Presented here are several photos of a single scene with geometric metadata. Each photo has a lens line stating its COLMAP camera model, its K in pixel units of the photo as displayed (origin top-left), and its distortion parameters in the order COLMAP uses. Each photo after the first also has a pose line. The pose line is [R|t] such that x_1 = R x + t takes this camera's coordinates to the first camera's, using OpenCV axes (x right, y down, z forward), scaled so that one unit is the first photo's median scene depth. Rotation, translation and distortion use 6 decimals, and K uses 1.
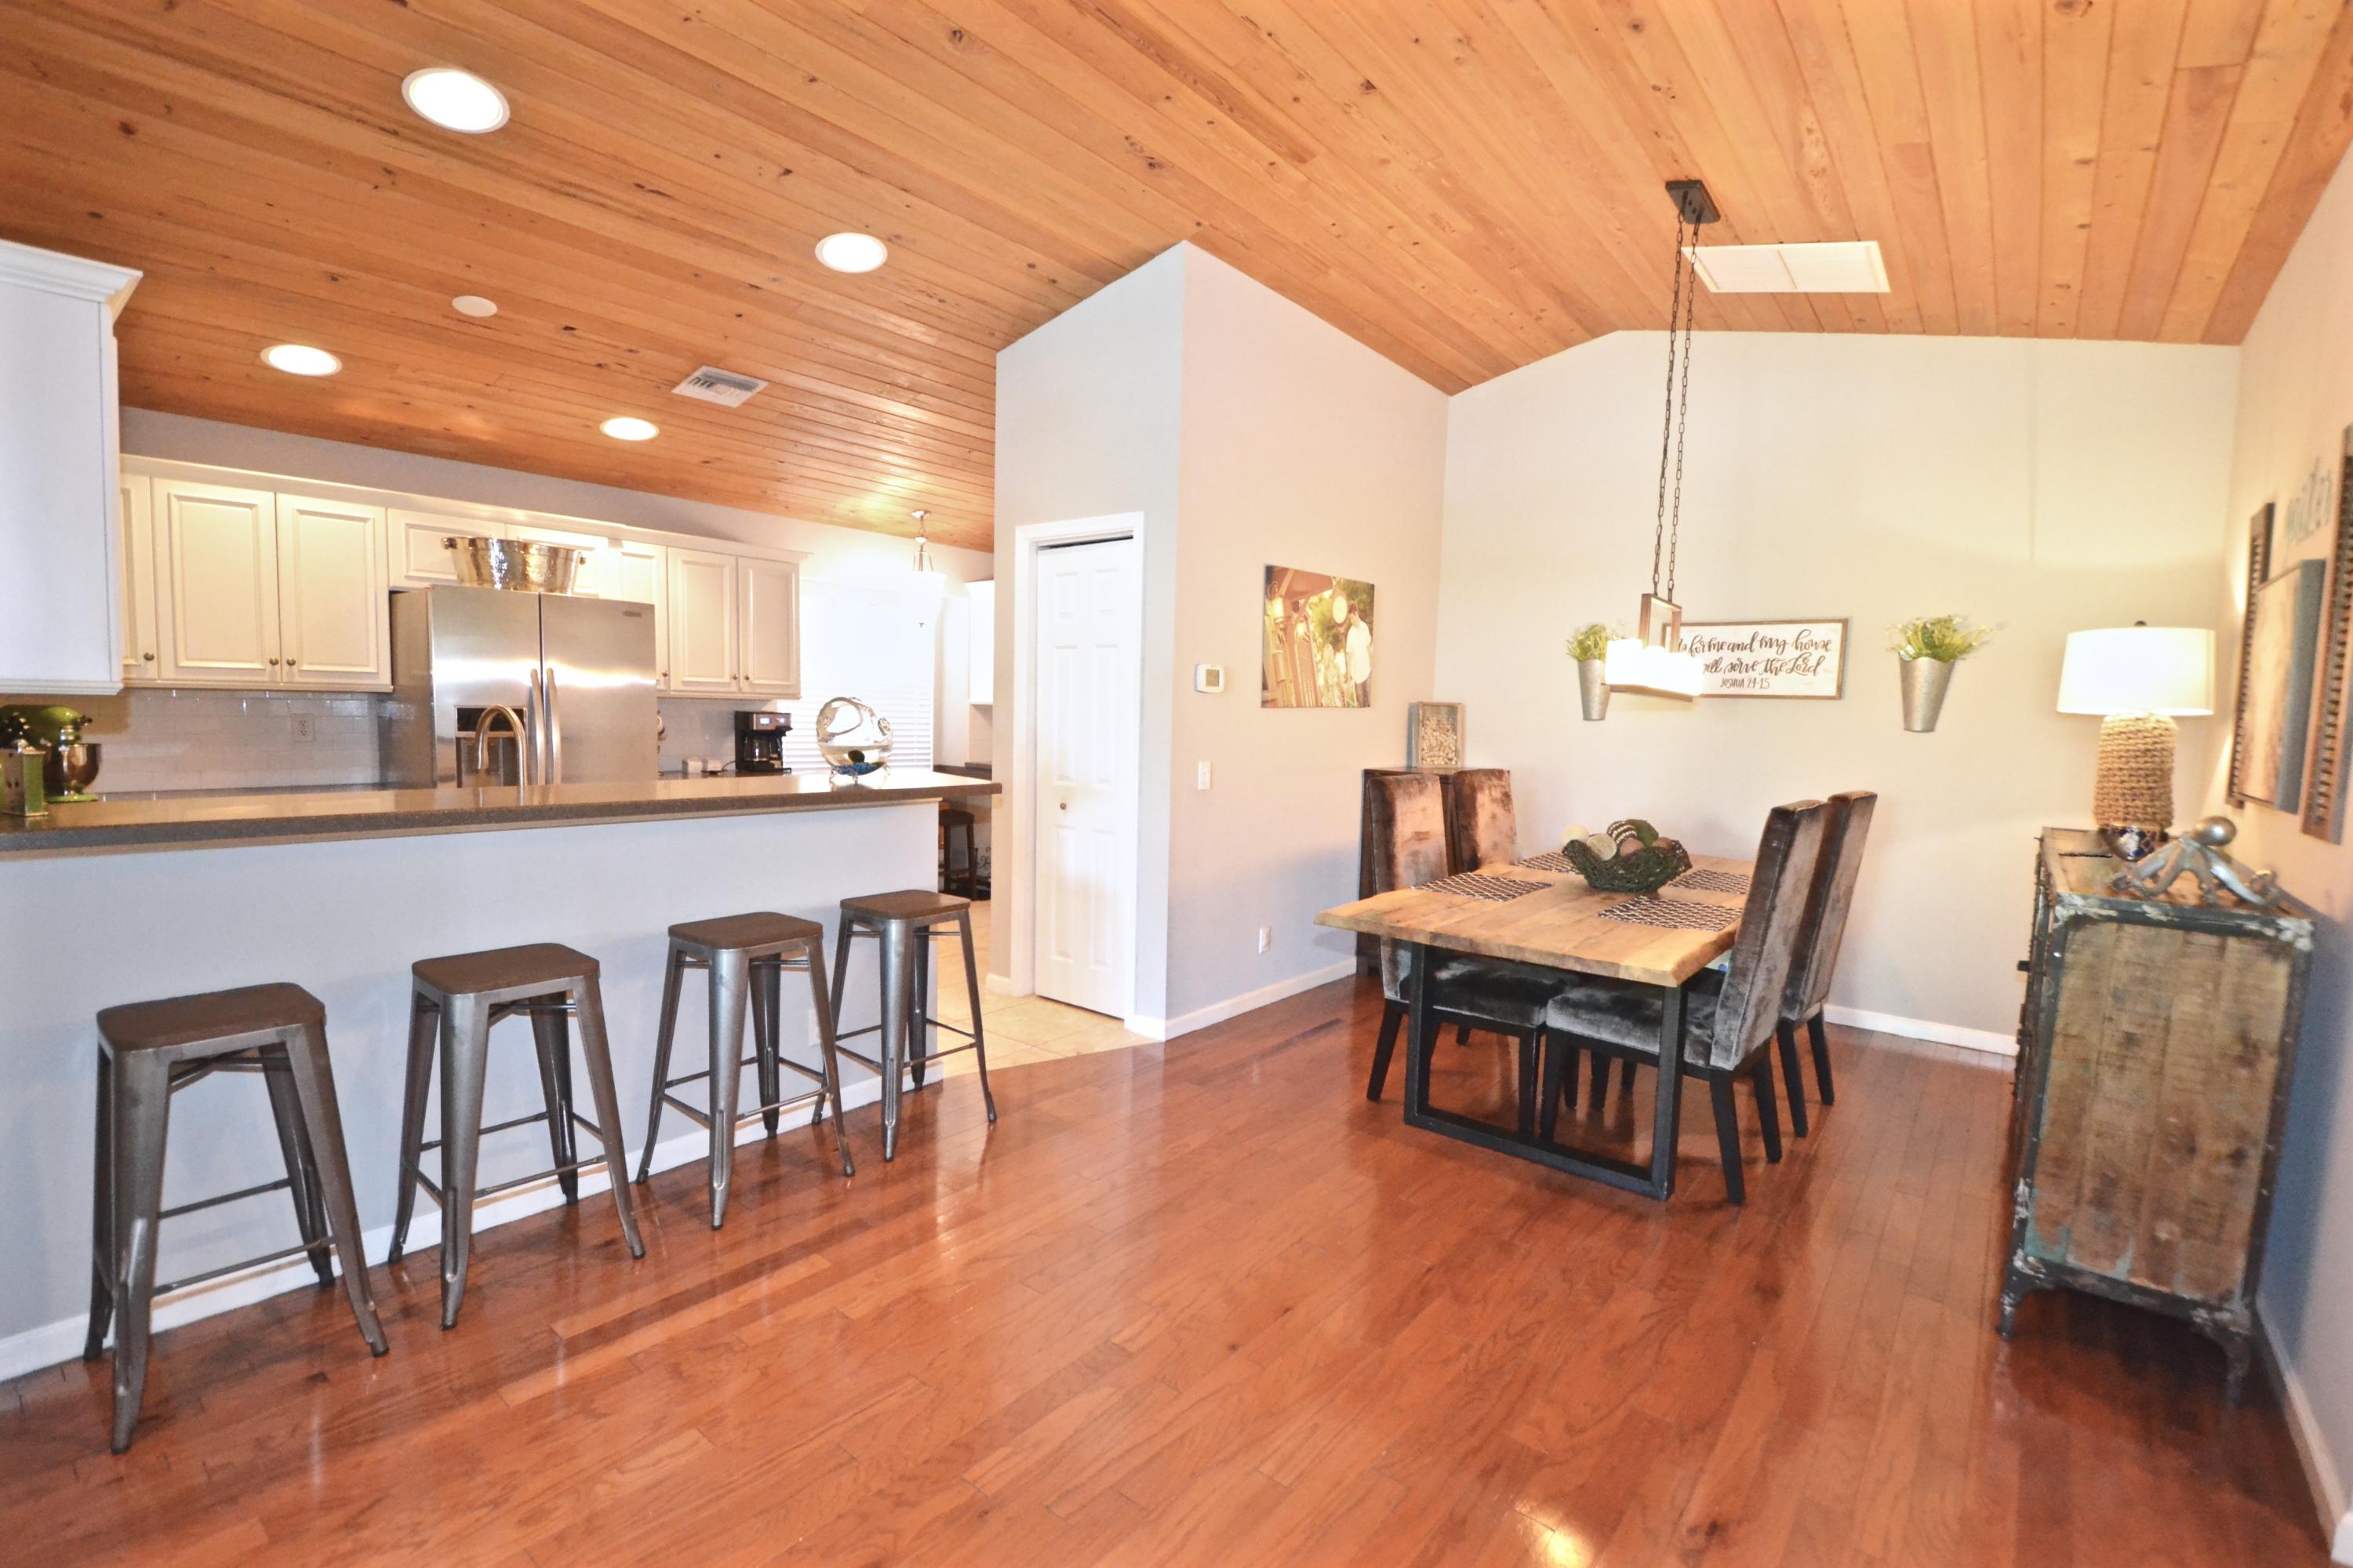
lens RADIAL K [[1039.4, 0, 1176.8], [0, 1039.4, 800.1], [0, 0, 1]] dist [0.020116, -0.023871]
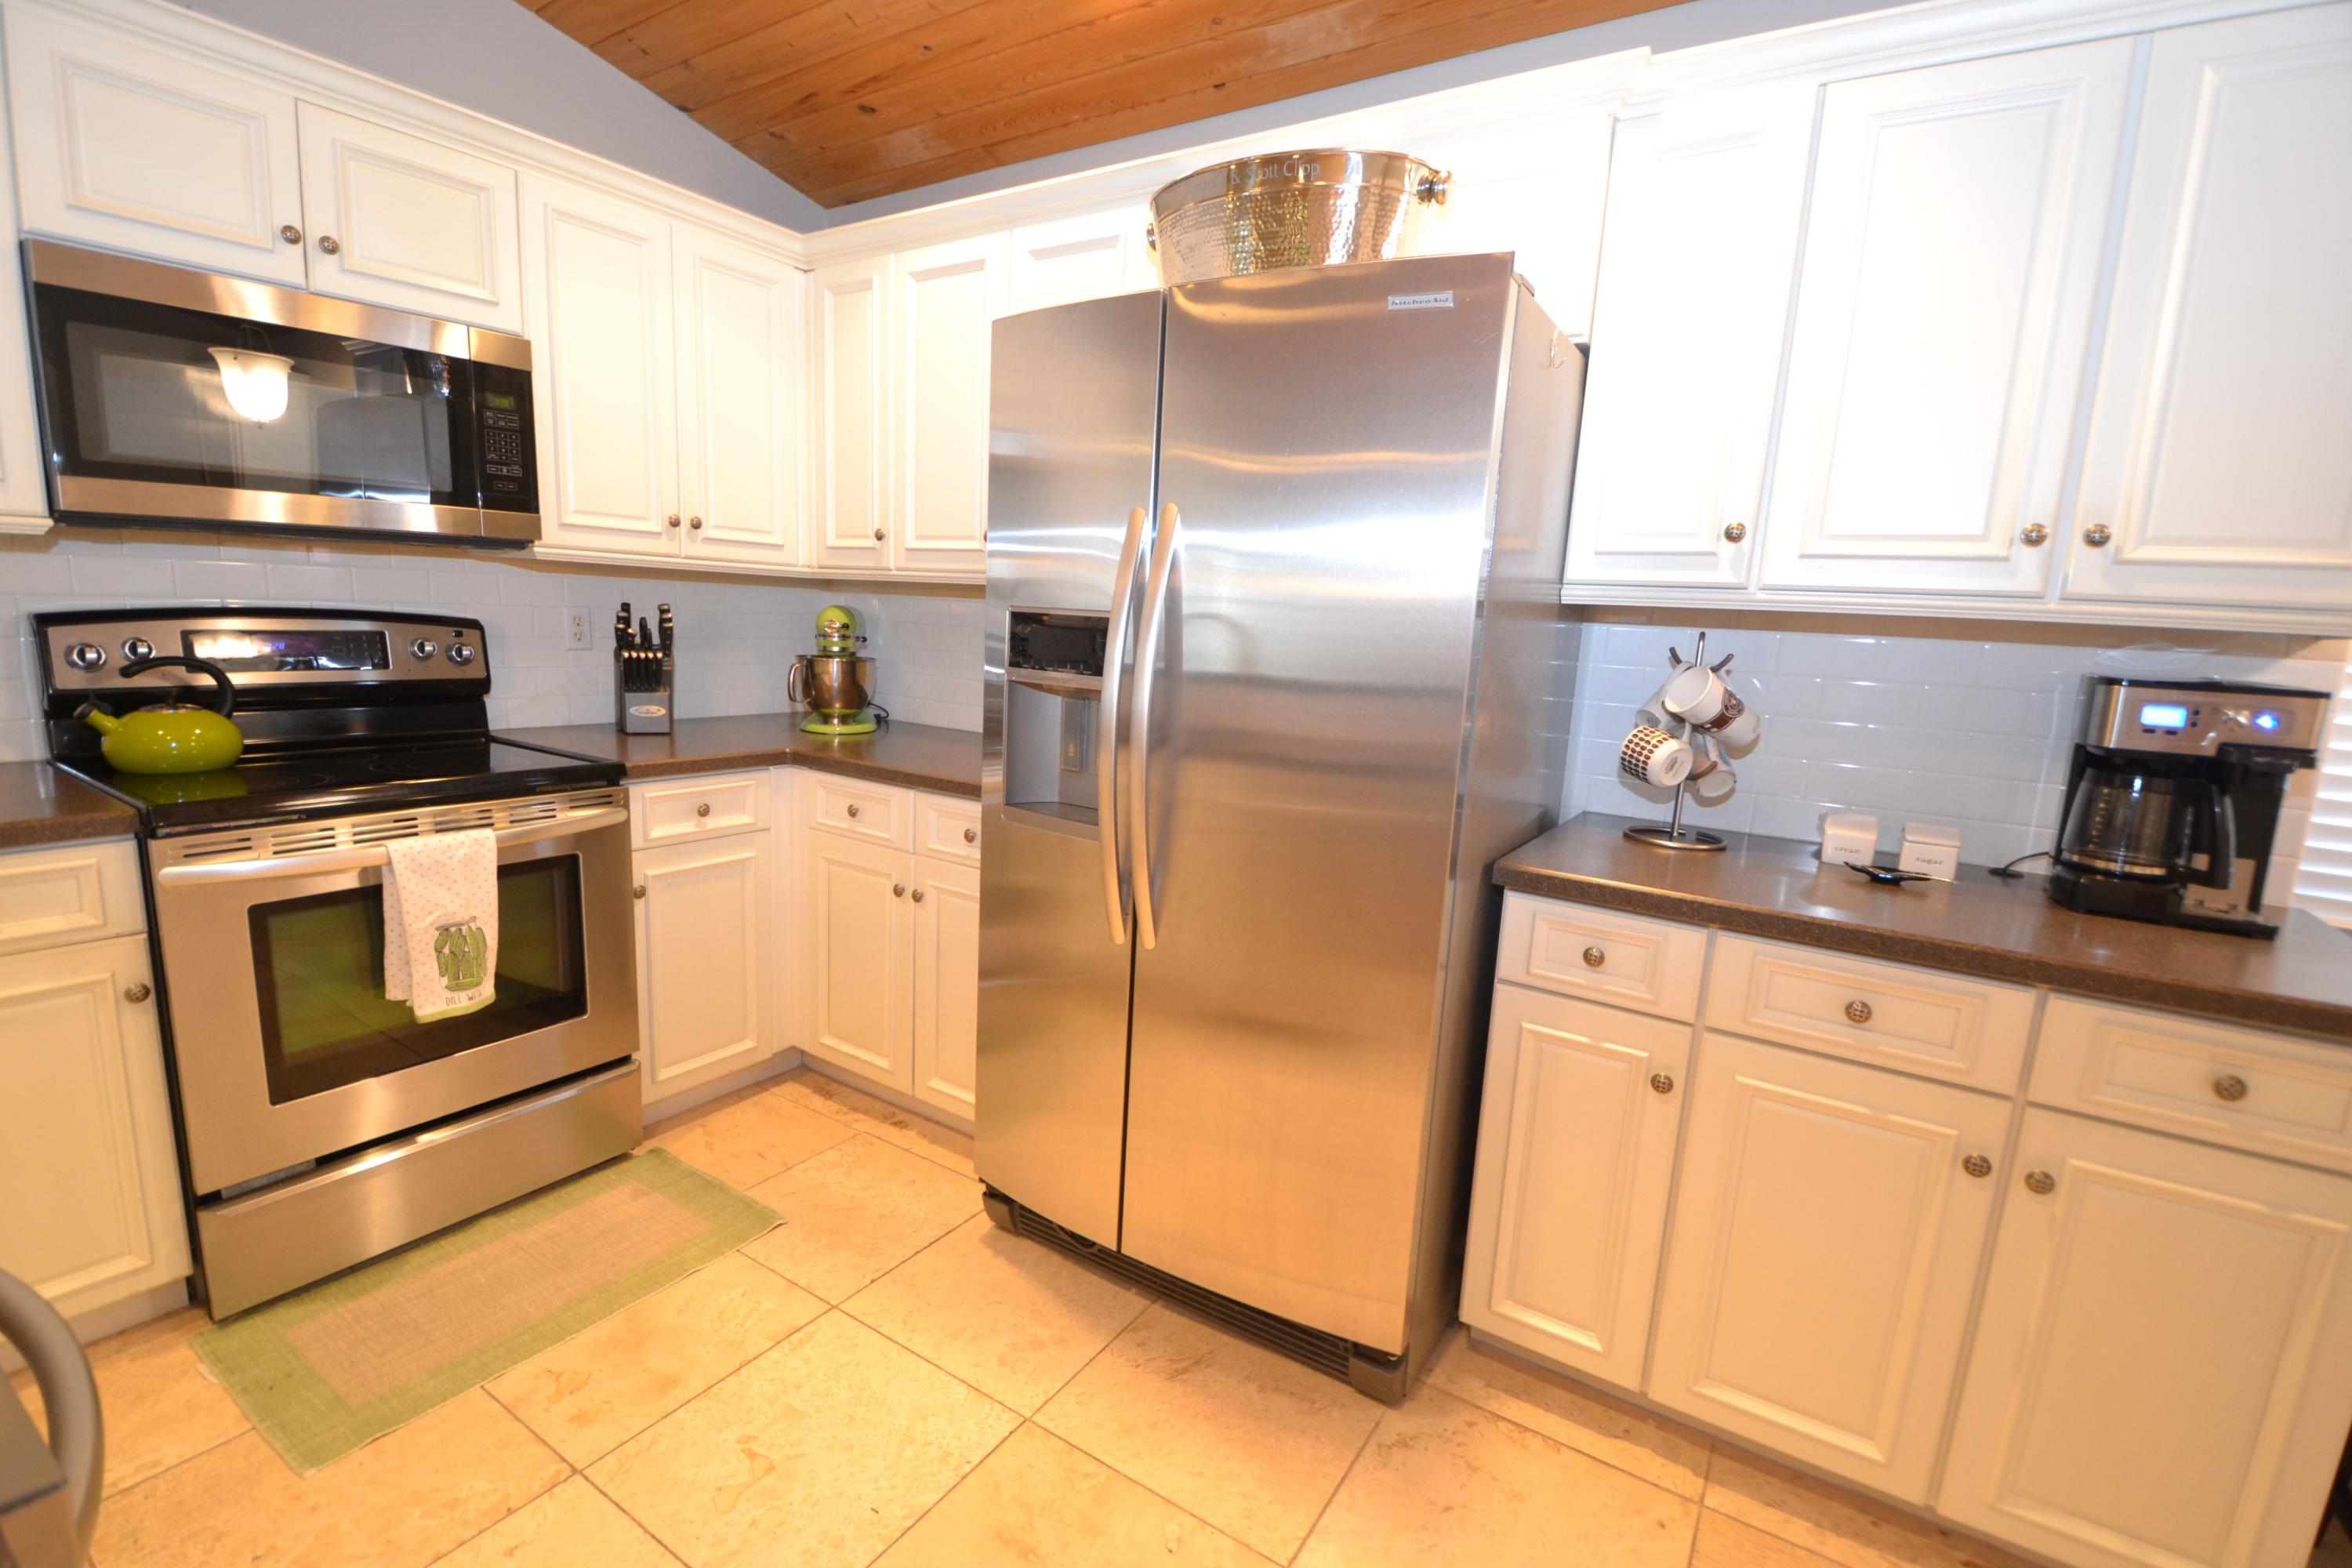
lens RADIAL K [[1039.4, 0, 1174.2], [0, 1039.4, 797.8], [0, 0, 1]] dist [0.020443, -0.025073]
pose [[0.111094, 0.154521, -0.981724, -0.239883], [-0.135389, 0.980982, 0.139083, -0.079004], [0.984544, 0.117464, 0.129901, 0.983909]]
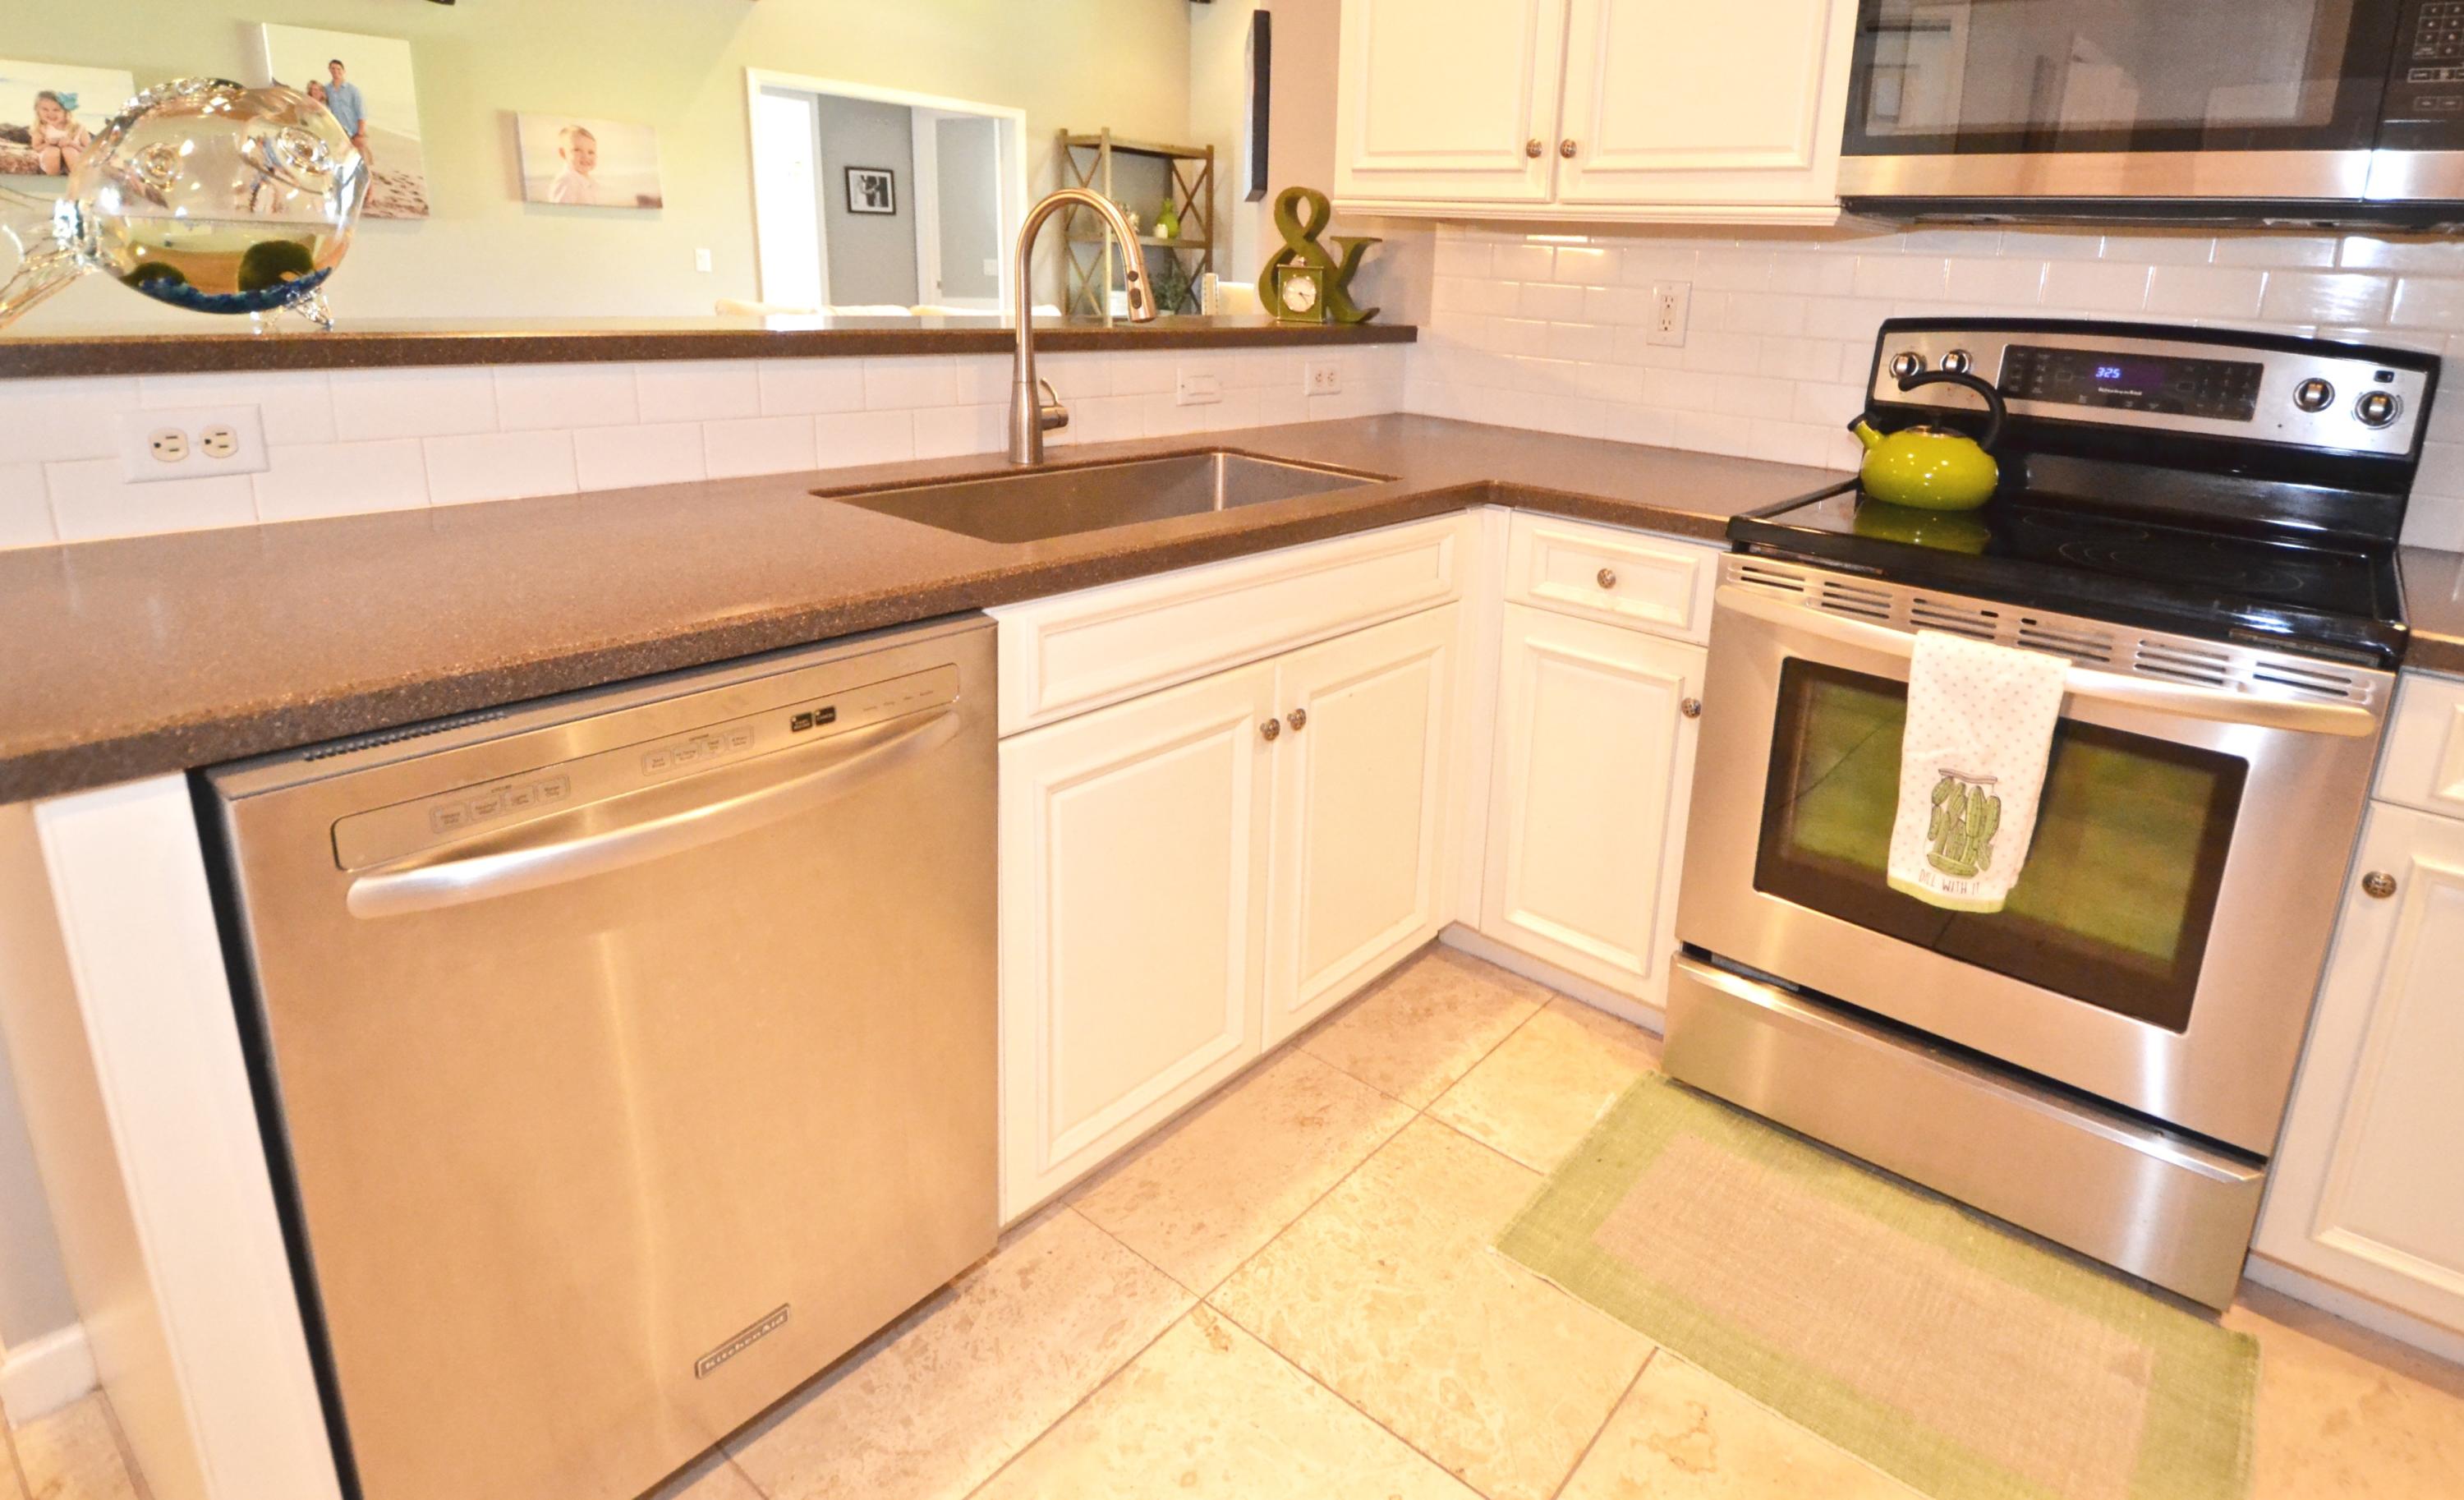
lens RADIAL K [[1258.3, 0, 1402.7], [0, 1258.3, 592.3], [0, 0, 1]] dist [0.001529, -0.014342]
pose [[-0.995504, -0.064414, -0.069441, -0.496798], [-0.083966, 0.939424, 0.332314, -0.077627], [0.043829, 0.336650, -0.940609, 1.053557]]
